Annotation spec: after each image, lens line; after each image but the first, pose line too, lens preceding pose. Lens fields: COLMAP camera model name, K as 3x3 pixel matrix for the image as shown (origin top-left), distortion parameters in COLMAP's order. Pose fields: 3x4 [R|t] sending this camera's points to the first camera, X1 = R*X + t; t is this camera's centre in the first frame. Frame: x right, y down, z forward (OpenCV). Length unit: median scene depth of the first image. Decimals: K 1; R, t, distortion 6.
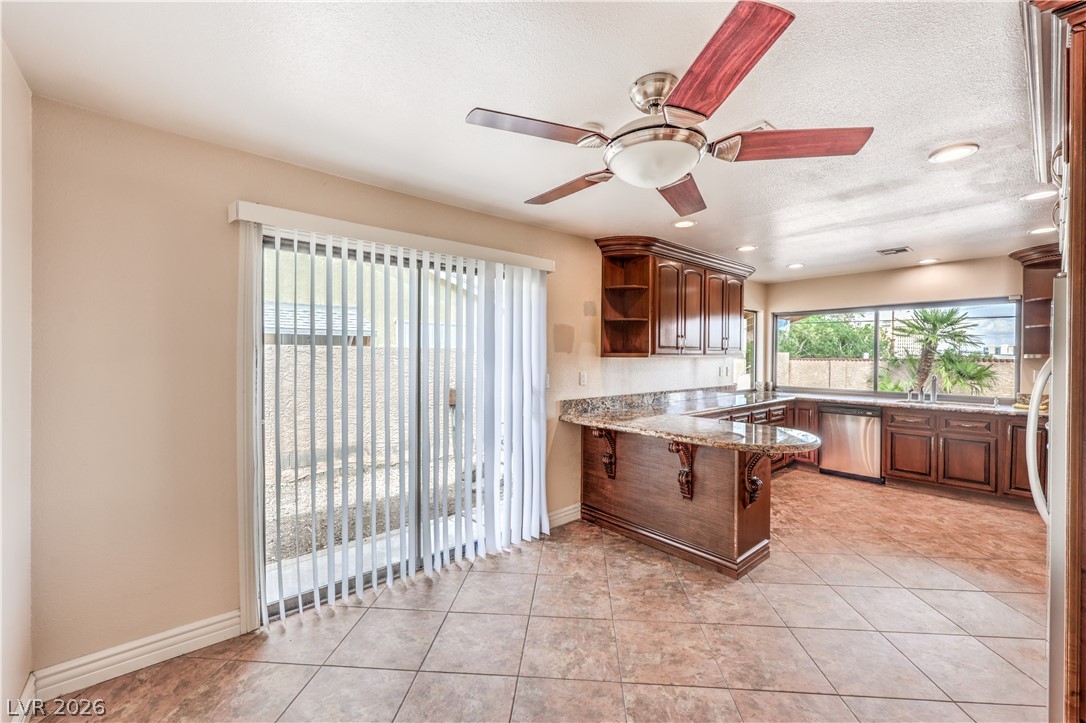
lens RADIAL K [[442.3, 0, 544.6], [0, 442.3, 352.8], [0, 0, 1]] dist [-0.000680, -0.000023]
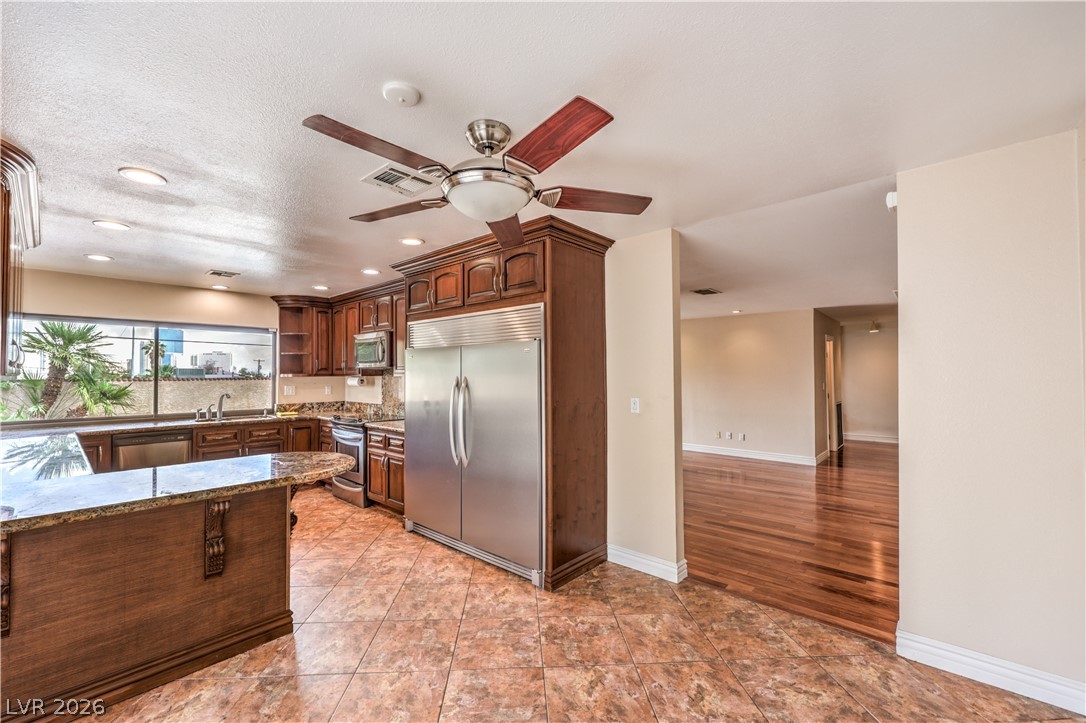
lens RADIAL K [[447.9, 0, 540.2], [0, 447.9, 362.2], [0, 0, 1]] dist [-0.000619, 0.000261]
pose [[-0.122795, 0.022540, 0.992176, -0.295411], [-0.002448, 0.999732, -0.023014, -0.002909], [-0.992429, -0.005255, -0.122707, 0.349047]]
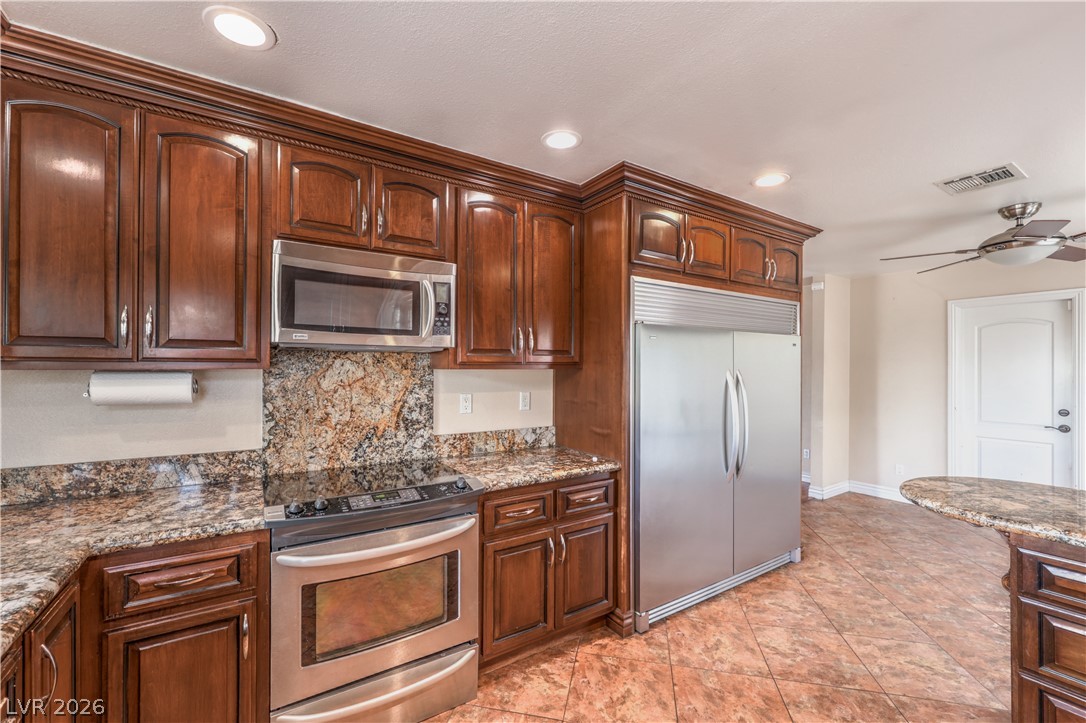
lens RADIAL K [[447.9, 0, 540.2], [0, 447.9, 362.2], [0, 0, 1]] dist [-0.000619, 0.000261]
pose [[-0.990900, -0.003624, 0.134554, 0.600196], [-0.006290, 0.999792, -0.019390, 0.007201], [-0.134456, -0.020060, -0.990717, 0.985302]]
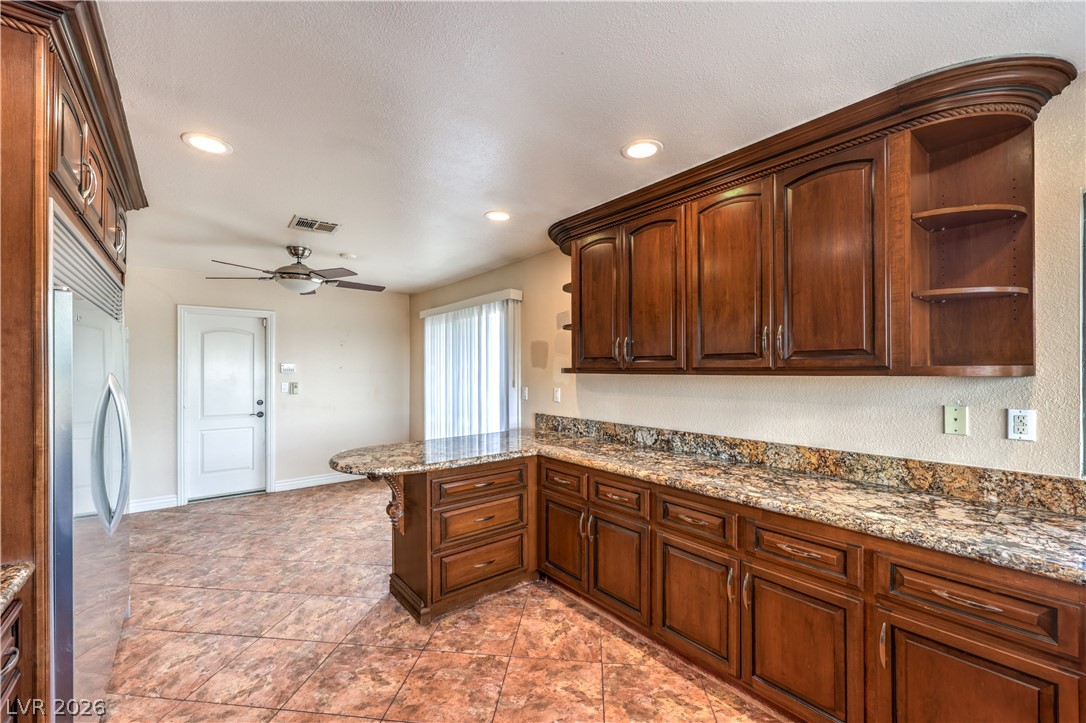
lens RADIAL K [[443.7, 0, 539.7], [0, 443.7, 364.4], [0, 0, 1]] dist [-0.001566, -0.000402]
pose [[-0.042800, -0.011468, -0.999018, 0.809833], [0.007643, 0.999901, -0.011806, 0.002977], [0.999054, -0.008141, -0.042708, 0.780729]]
